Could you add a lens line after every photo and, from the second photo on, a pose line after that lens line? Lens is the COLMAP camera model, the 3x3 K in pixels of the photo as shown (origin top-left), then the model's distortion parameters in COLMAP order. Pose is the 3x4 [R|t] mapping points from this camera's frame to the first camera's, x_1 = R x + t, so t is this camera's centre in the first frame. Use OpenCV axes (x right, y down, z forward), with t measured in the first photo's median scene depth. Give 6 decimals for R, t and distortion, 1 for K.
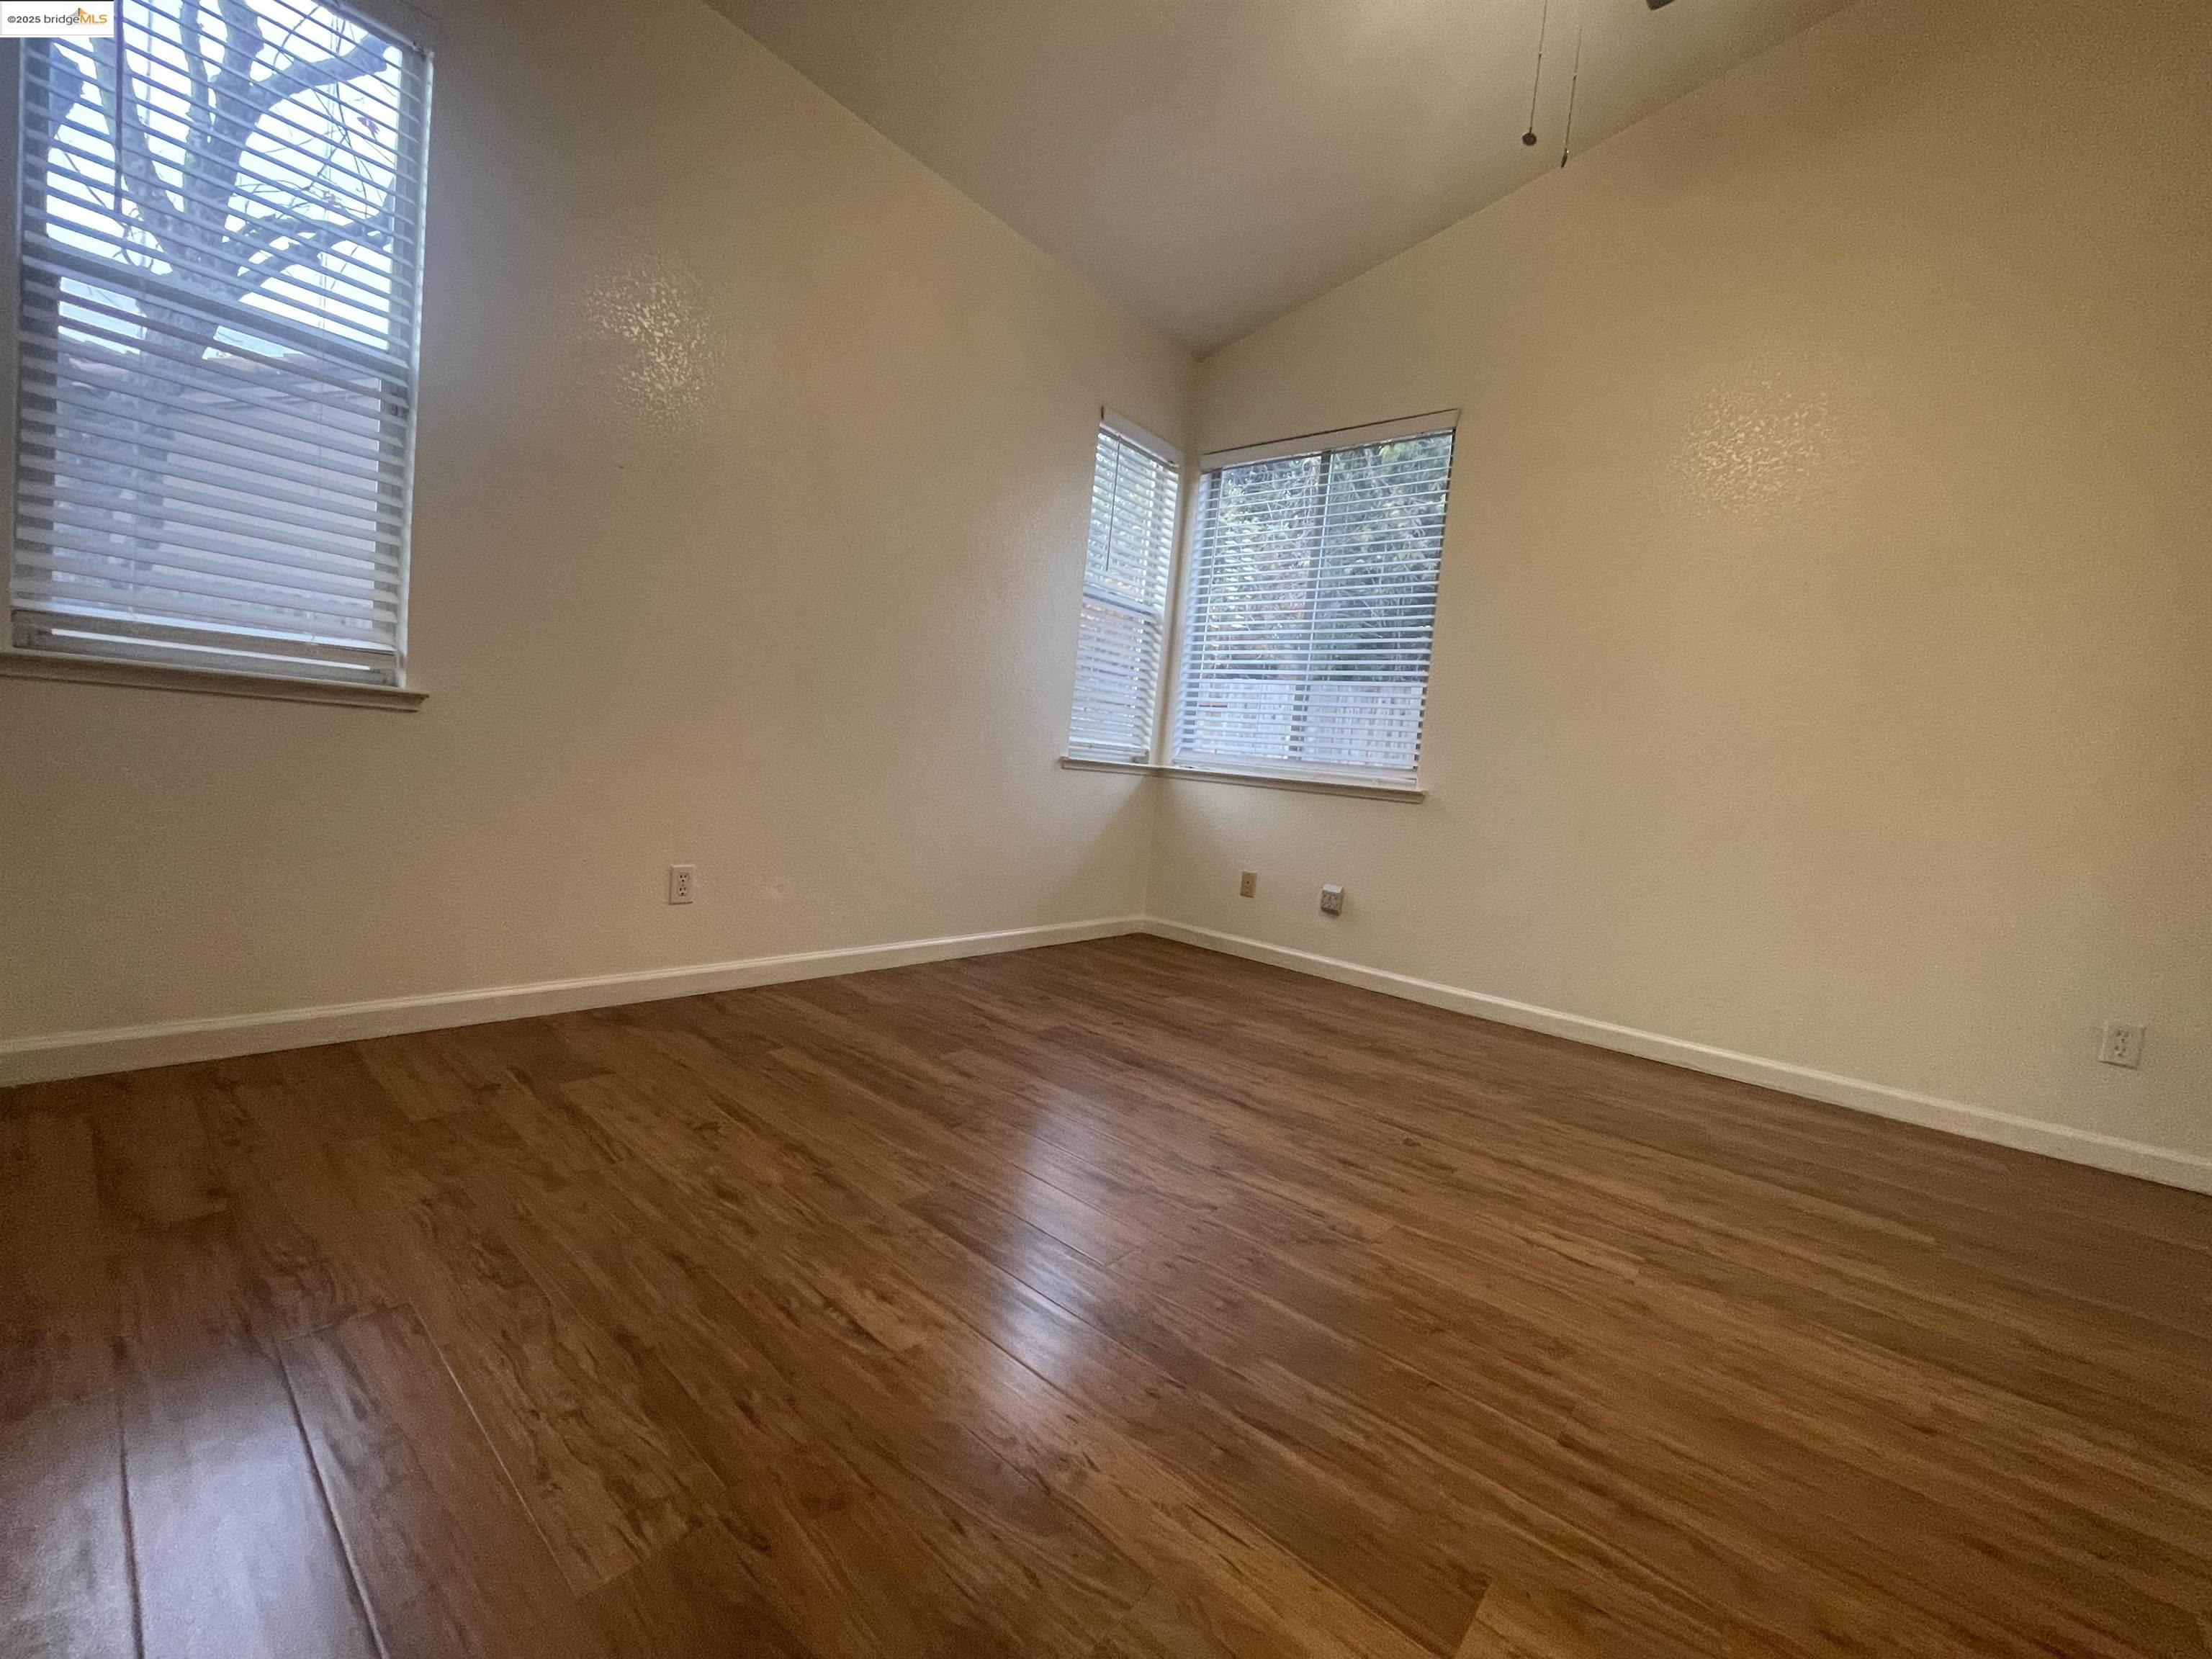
lens RADIAL K [[884.7, 0, 1091.7], [0, 884.7, 829.8], [0, 0, 1]] dist [-0.005176, 0.001529]
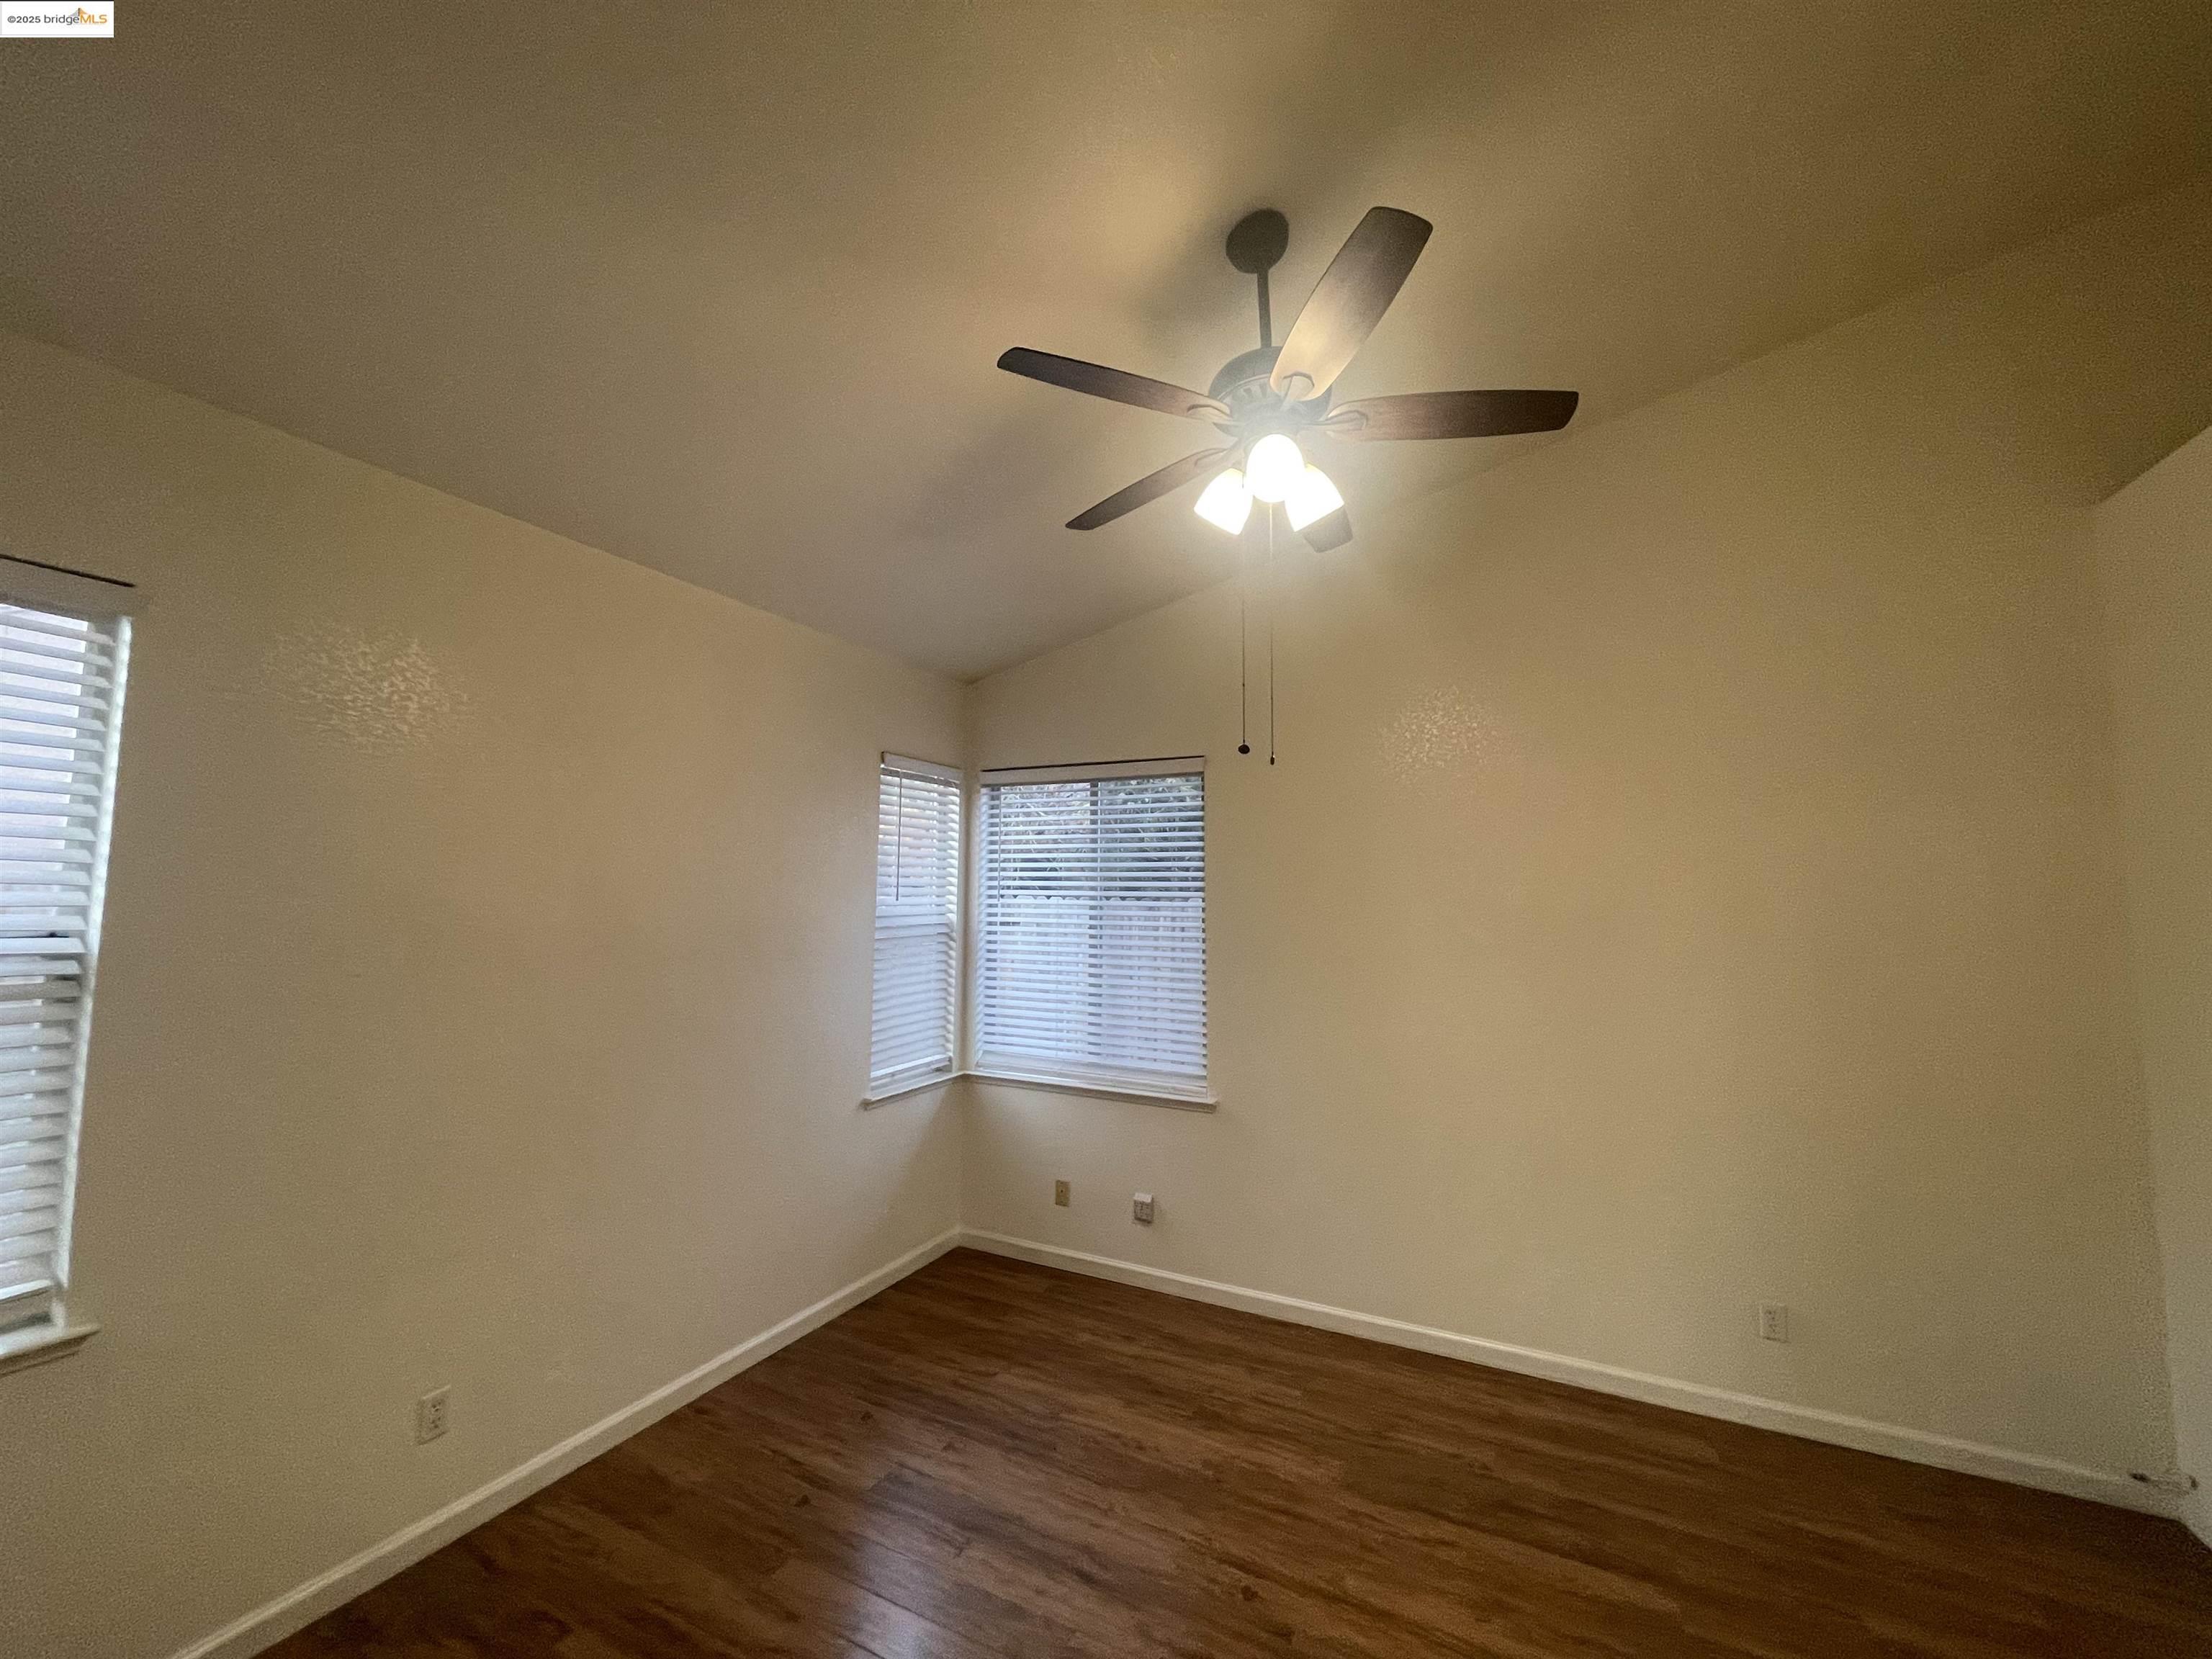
lens RADIAL K [[884.7, 0, 1093.3], [0, 884.7, 832.2], [0, 0, 1]] dist [-0.005176, 0.001529]
pose [[0.969182, -0.068343, 0.236675, -0.000445], [0.100333, 0.986961, -0.125863, -0.295332], [-0.224987, 0.145731, 0.963402, -0.060709]]
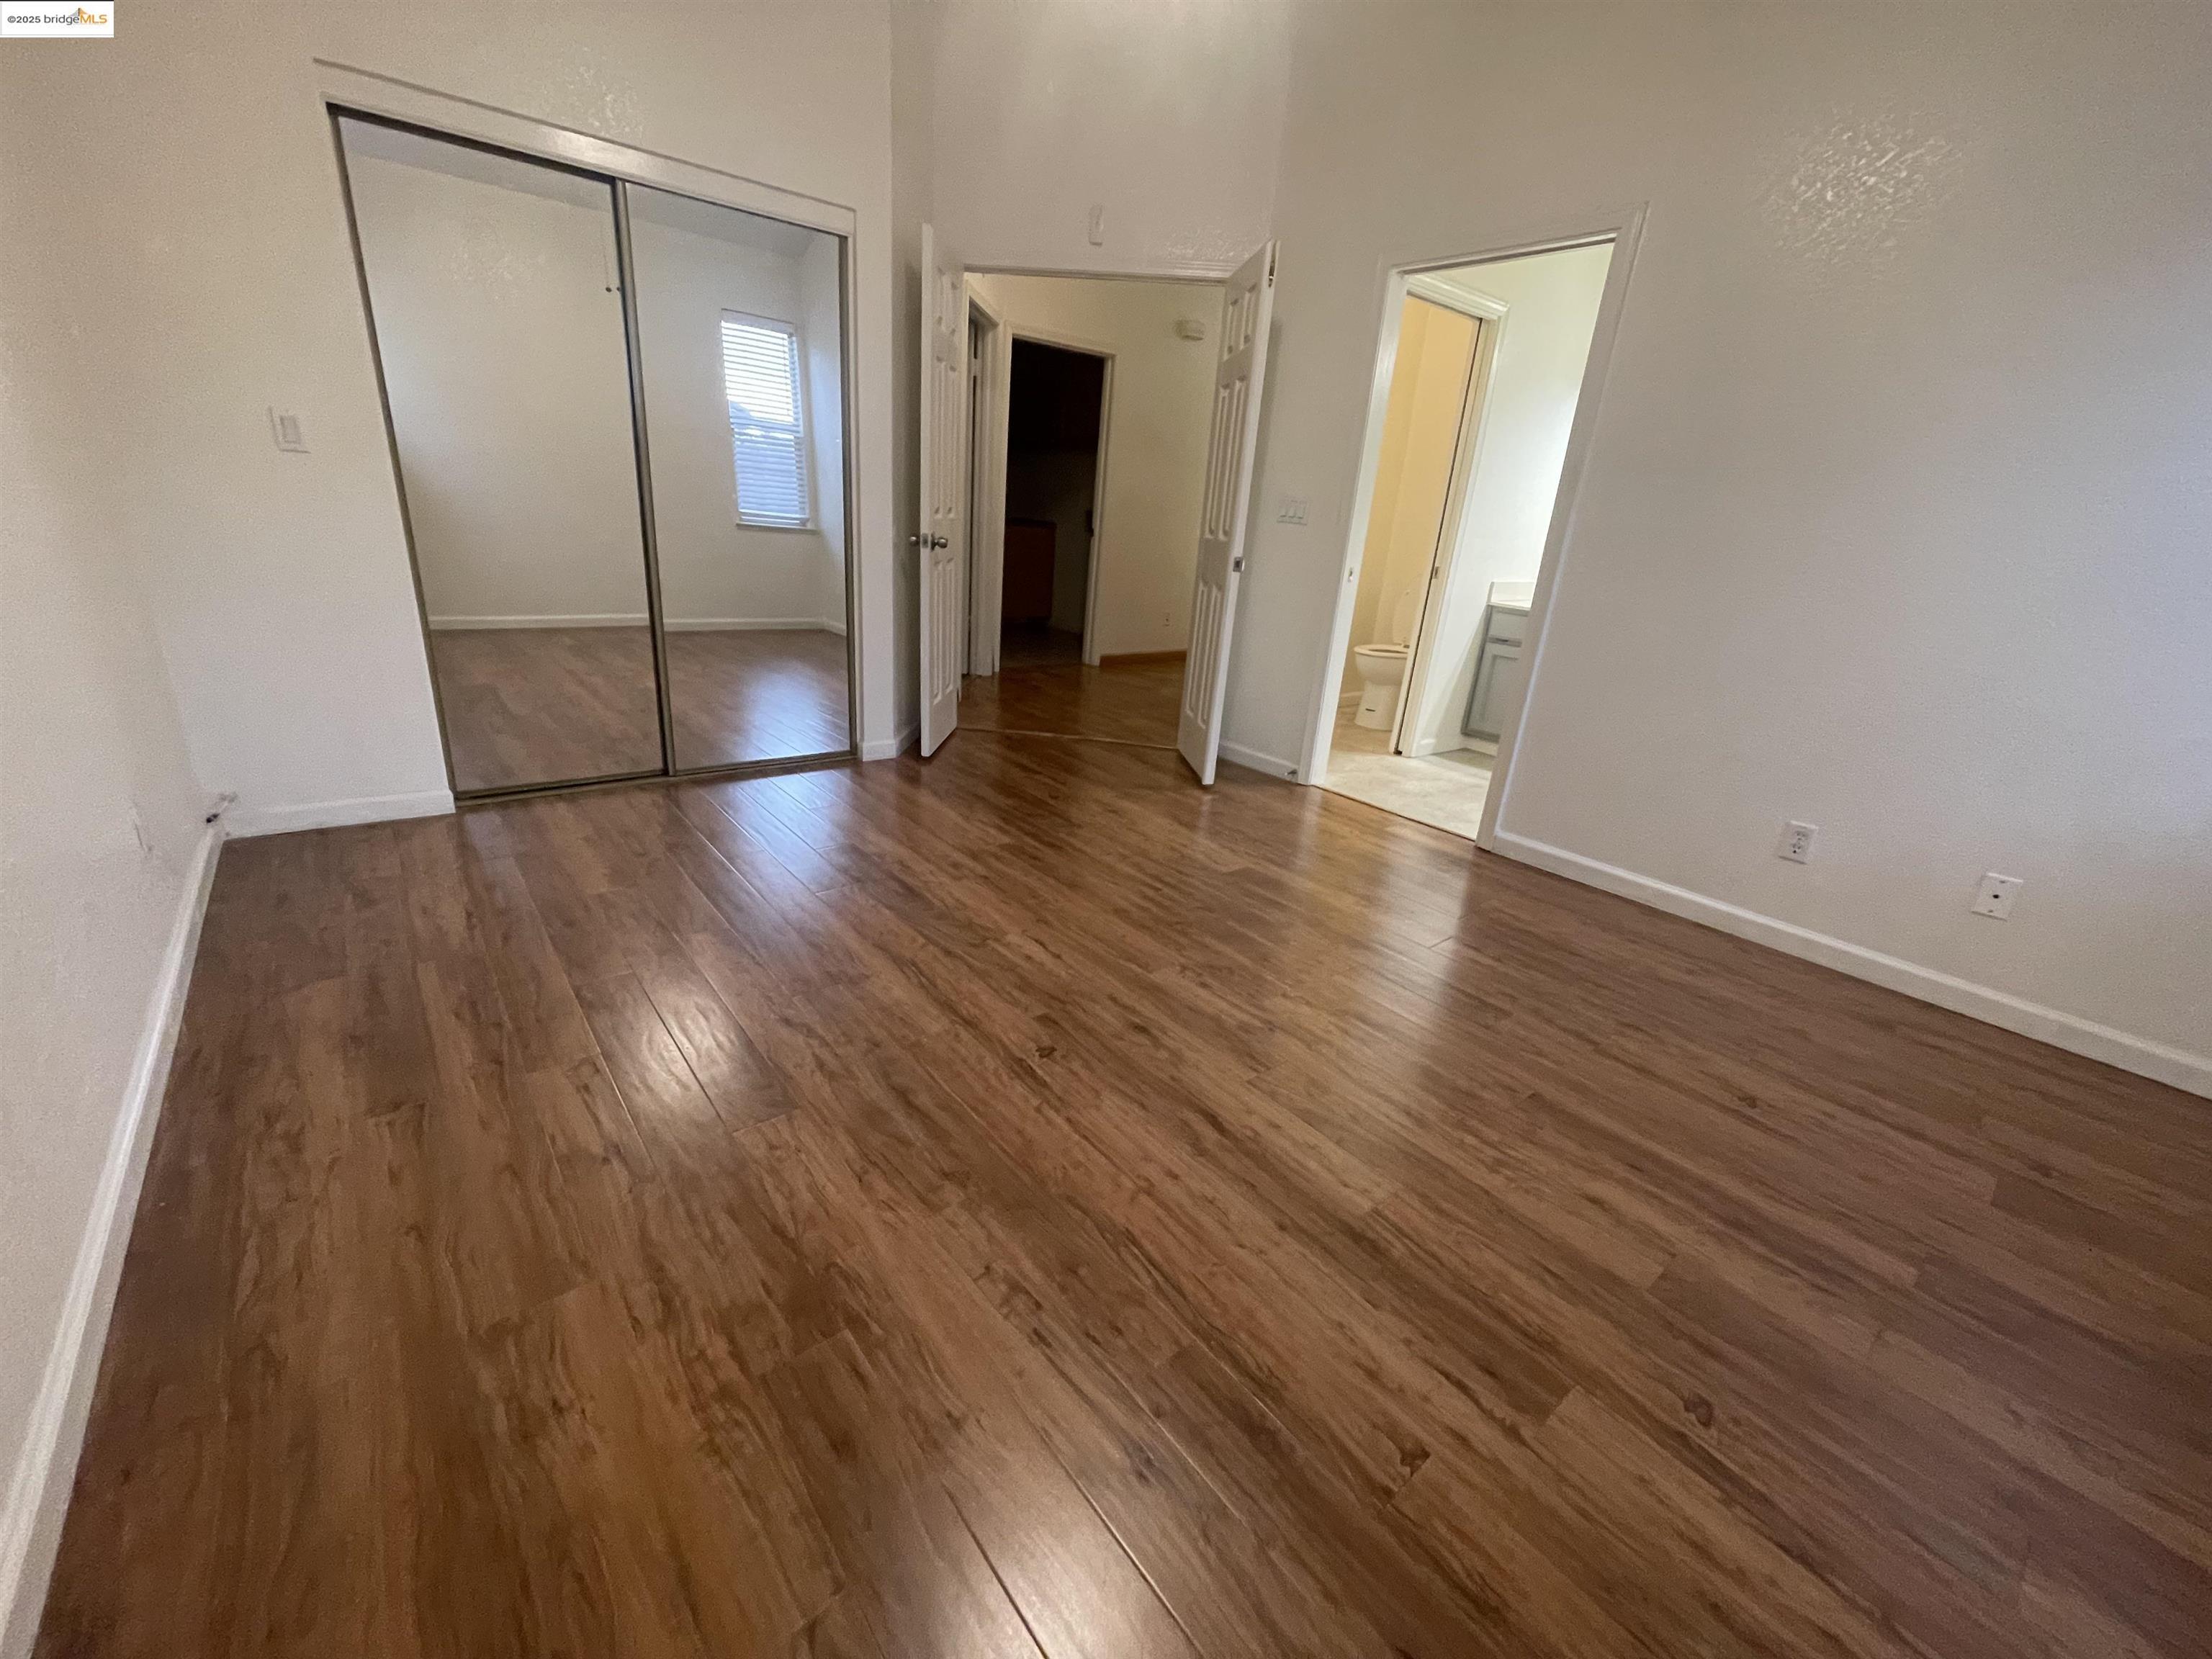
lens RADIAL K [[884.7, 0, 1098.4], [0, 884.7, 824.5], [0, 0, 1]] dist [-0.005176, 0.001529]
pose [[-0.970329, -0.215189, 0.110252, 0.181549], [-0.151245, 0.895954, 0.417601, -0.184091], [-0.188644, 0.388536, -0.901917, 1.233186]]
